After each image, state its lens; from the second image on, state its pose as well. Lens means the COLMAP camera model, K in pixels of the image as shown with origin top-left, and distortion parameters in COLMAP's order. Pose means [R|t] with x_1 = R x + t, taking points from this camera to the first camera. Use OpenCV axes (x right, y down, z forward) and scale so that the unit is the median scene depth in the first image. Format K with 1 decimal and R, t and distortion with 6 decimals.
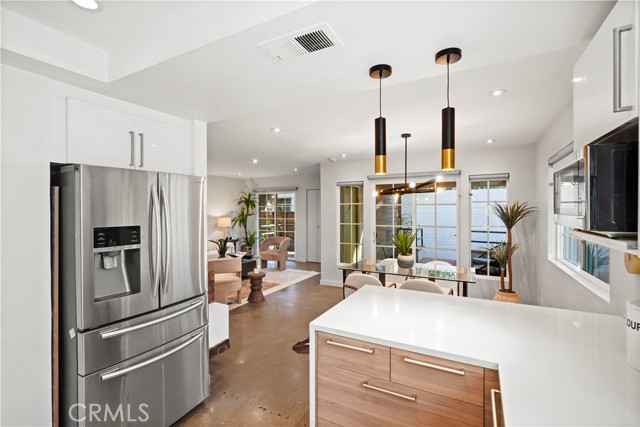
lens RADIAL K [[293.6, 0, 322.3], [0, 293.6, 209.1], [0, 0, 1]] dist [-0.010589, 0.003234]
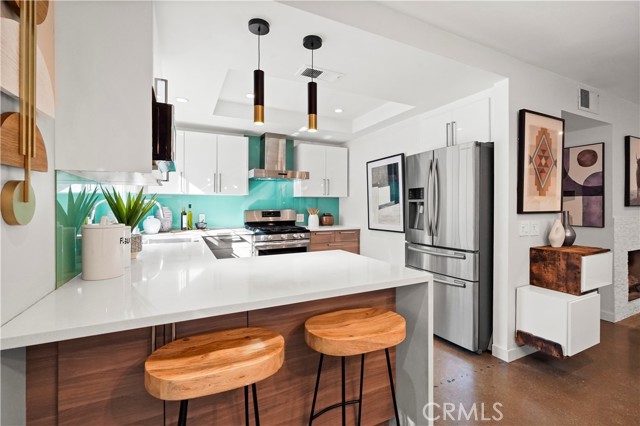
lens RADIAL K [[293.6, 0, 322.9], [0, 293.6, 206.6], [0, 0, 1]] dist [-0.010589, 0.003234]
pose [[-0.575247, 0.001564, -0.817978, 0.354265], [-0.004871, 0.999974, 0.005338, 0.055827], [0.817965, 0.007055, -0.575224, 0.533633]]
